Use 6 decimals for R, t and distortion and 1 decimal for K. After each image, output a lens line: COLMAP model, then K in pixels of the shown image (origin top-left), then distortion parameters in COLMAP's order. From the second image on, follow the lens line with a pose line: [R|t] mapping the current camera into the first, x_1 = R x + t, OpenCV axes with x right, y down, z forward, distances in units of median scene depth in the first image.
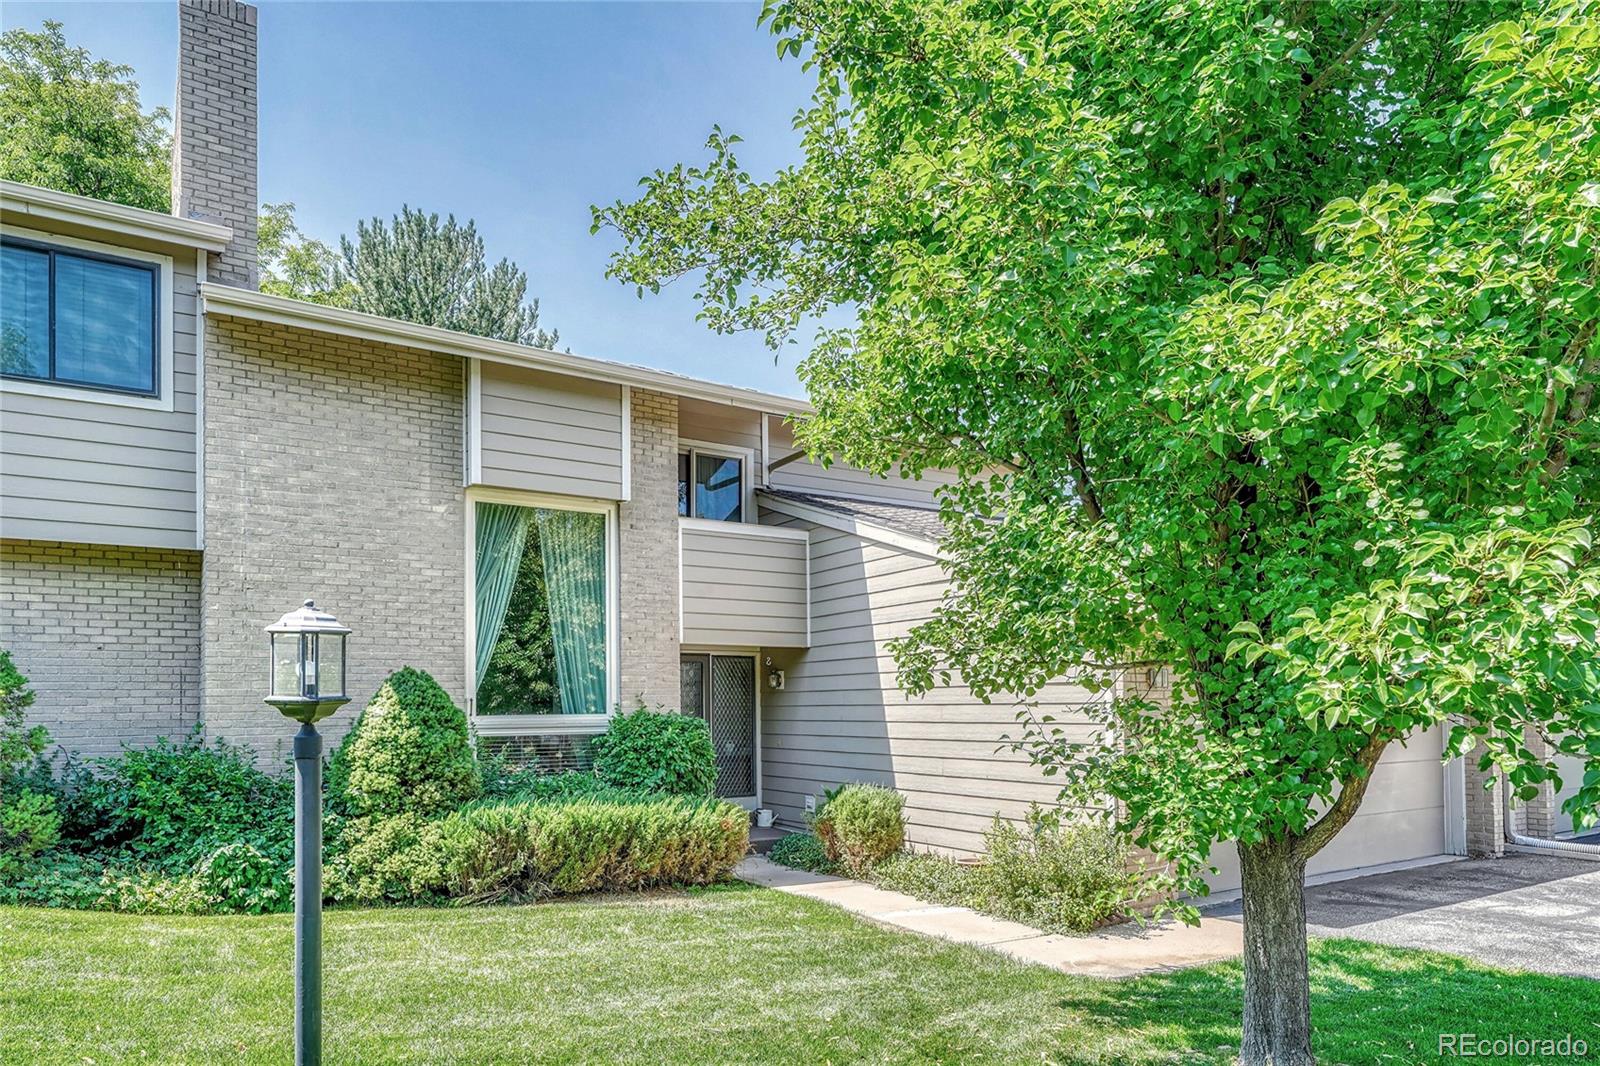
lens RADIAL K [[988.8, 0, 736.0], [0, 988.8, 693.7], [0, 0, 1]] dist [0.056344, 0.000441]
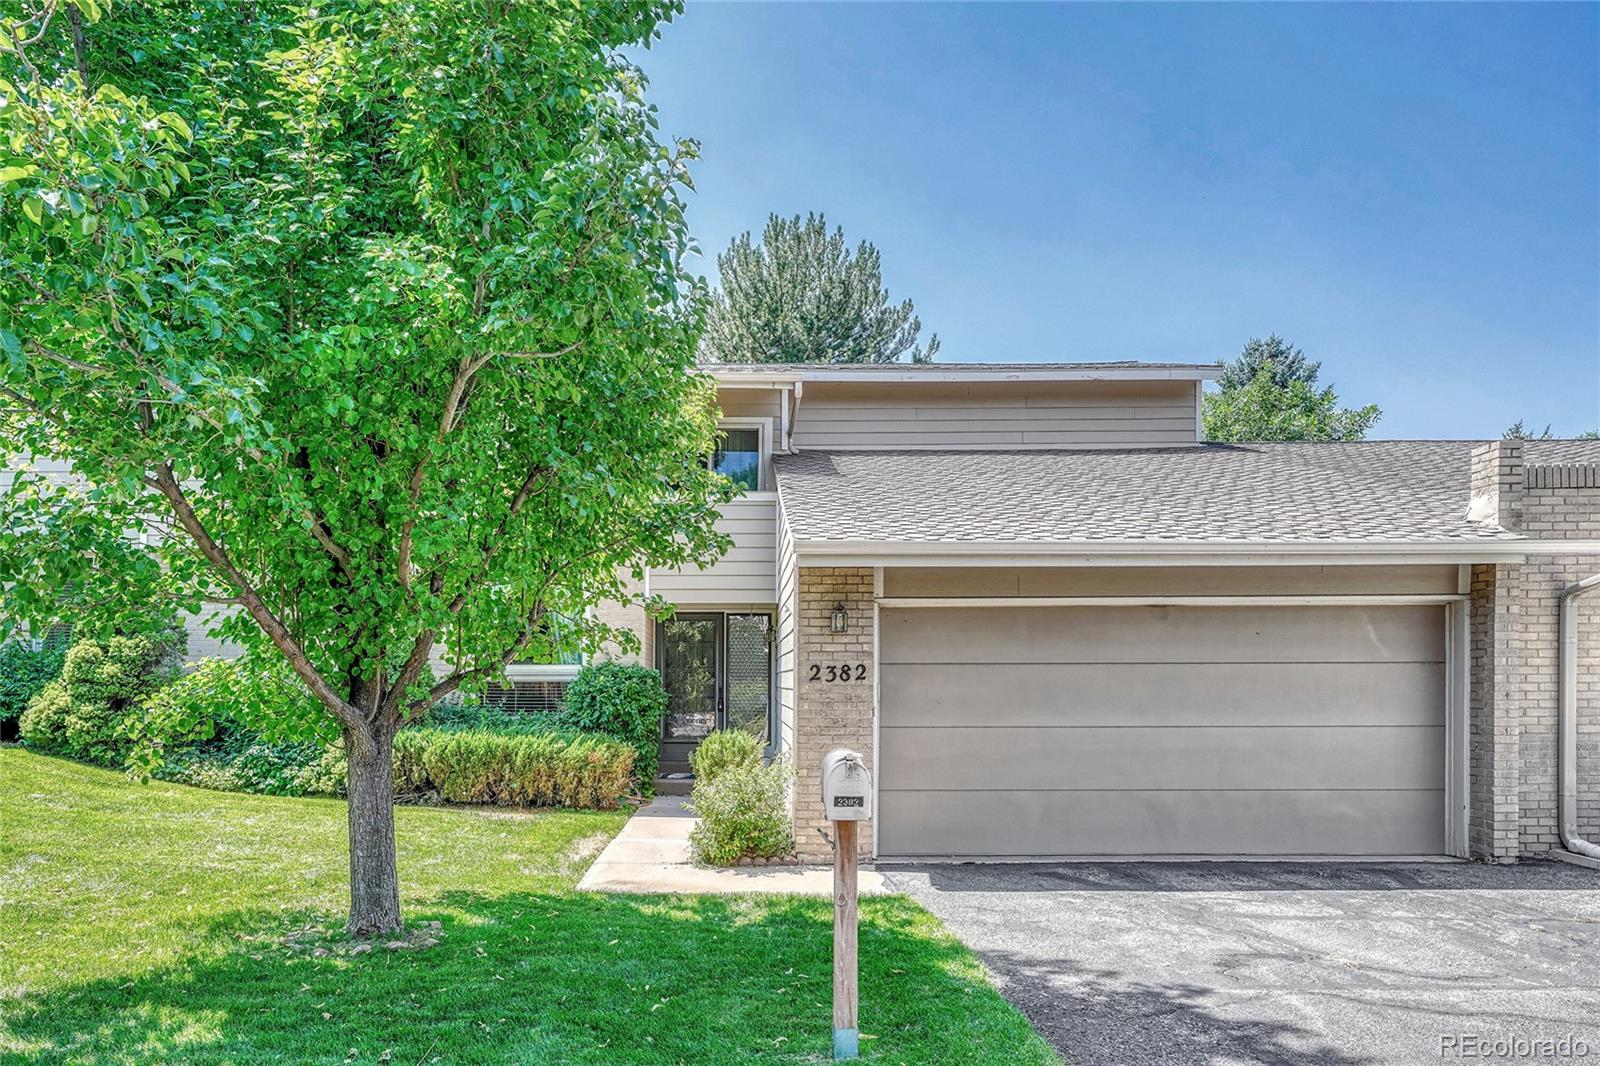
lens RADIAL K [[988.8, 0, 736.0], [0, 988.8, 693.7], [0, 0, 1]] dist [0.056344, 0.000441]
pose [[0.869291, 0.021452, -0.493835, 0.607784], [-0.007471, 0.999514, 0.030267, 0.018485], [0.494244, -0.022622, 0.869029, 0.067054]]
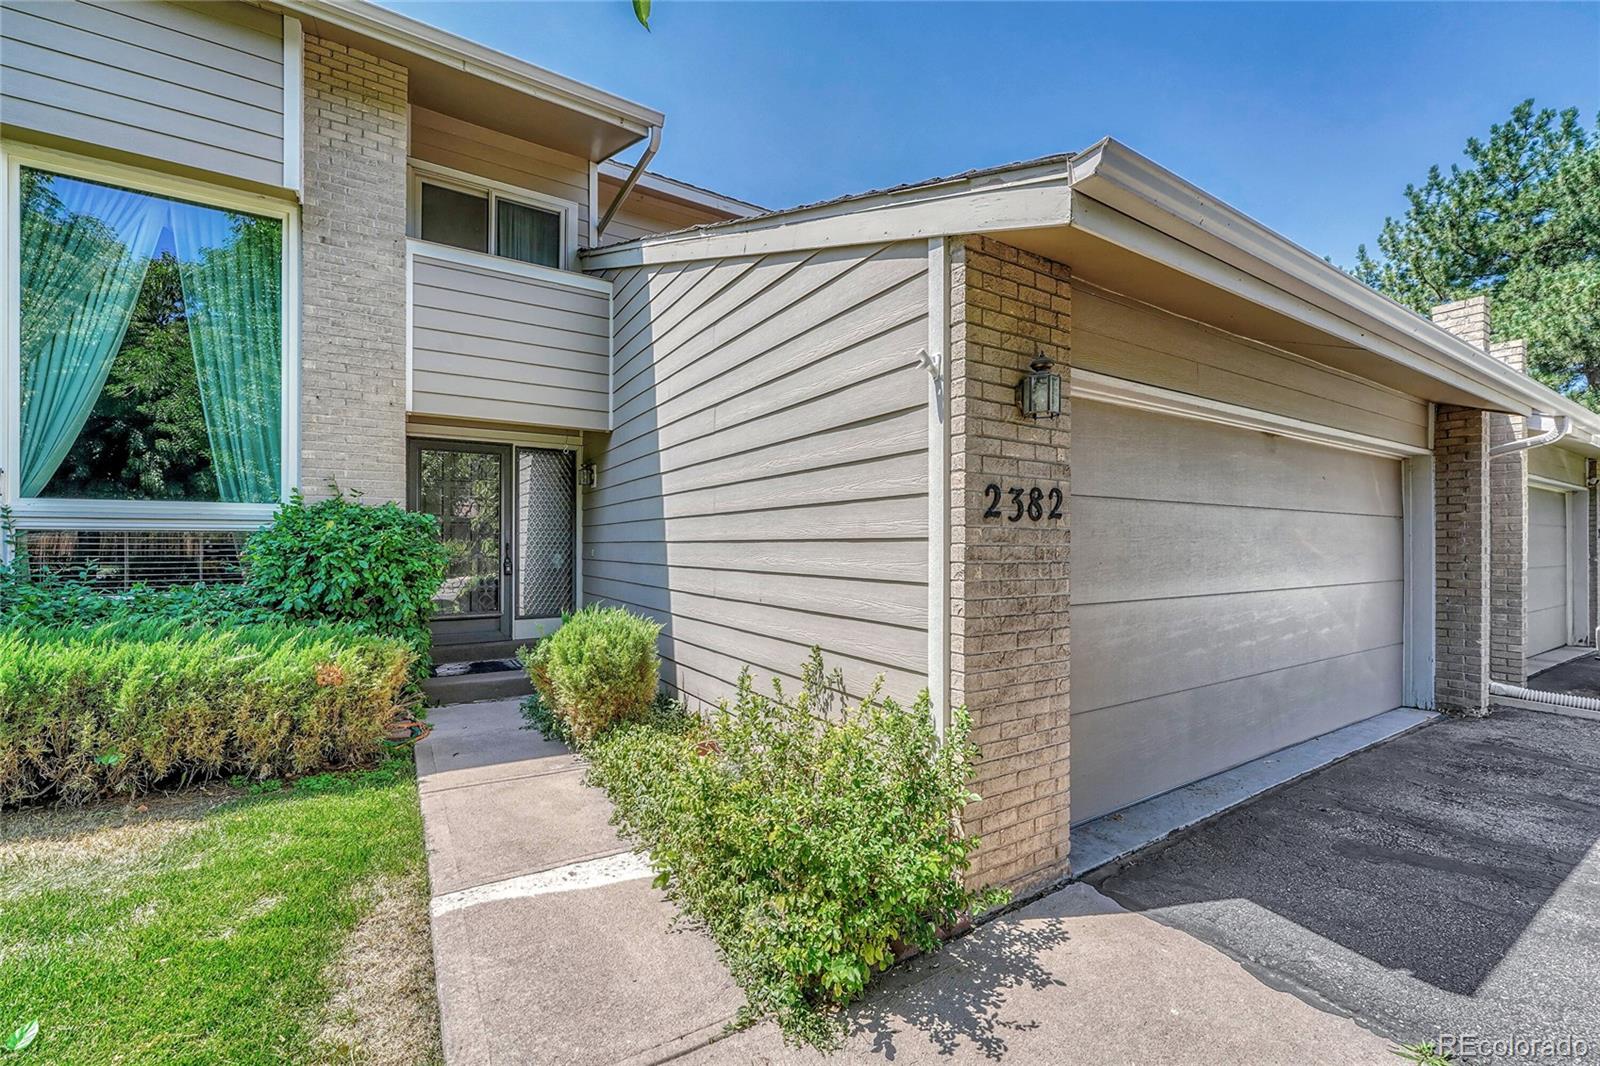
lens RADIAL K [[647.3, 0, 798.9], [0, 647.3, 551.4], [0, 0, 1]] dist [0.002462, 0.000396]
pose [[0.998550, 0.015797, 0.051471, 0.215231], [-0.016937, 0.999619, 0.021796, 0.038401], [-0.051108, -0.022636, 0.998437, 0.517180]]
